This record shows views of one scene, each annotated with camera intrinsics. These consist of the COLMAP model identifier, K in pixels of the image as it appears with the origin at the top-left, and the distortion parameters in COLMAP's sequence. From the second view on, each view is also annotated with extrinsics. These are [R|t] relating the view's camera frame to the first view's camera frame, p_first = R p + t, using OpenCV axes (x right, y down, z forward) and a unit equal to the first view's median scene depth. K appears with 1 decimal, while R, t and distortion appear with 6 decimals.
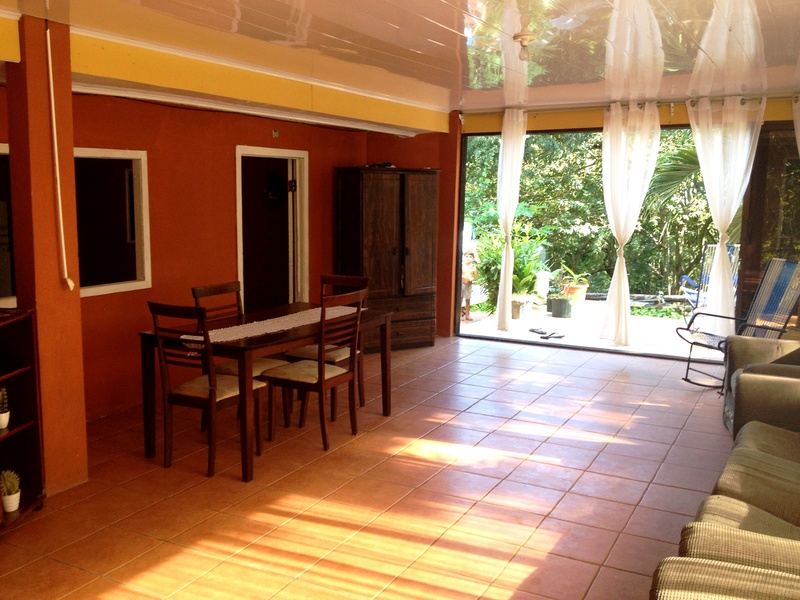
lens RADIAL K [[760.7, 0, 398.5], [0, 760.7, 302.0], [0, 0, 1]] dist [0.025279, 0.000000]
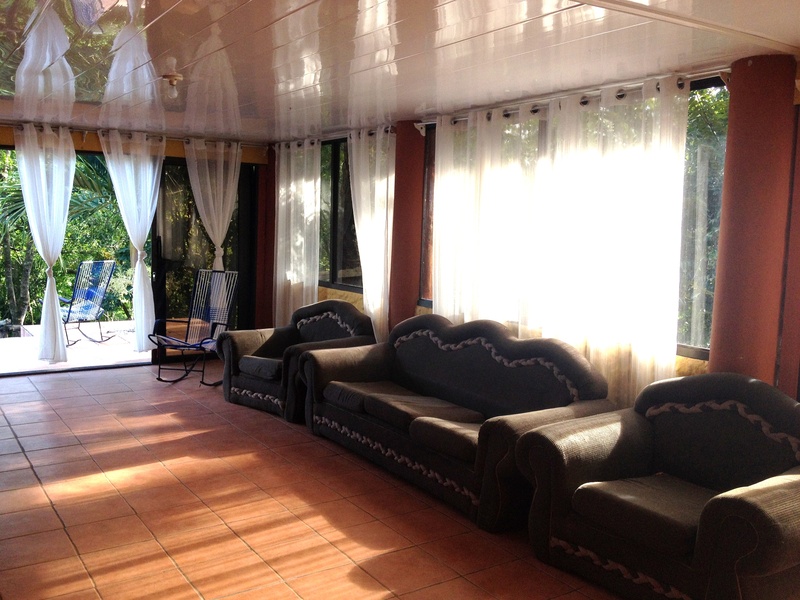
lens RADIAL K [[760.7, 0, 396.6], [0, 760.7, 299.0], [0, 0, 1]] dist [0.025279, 0.000000]
pose [[0.469659, -0.085956, 0.878654, -0.414977], [0.110447, 0.993151, 0.038121, -0.019952], [-0.875912, 0.079141, 0.475936, 0.131831]]
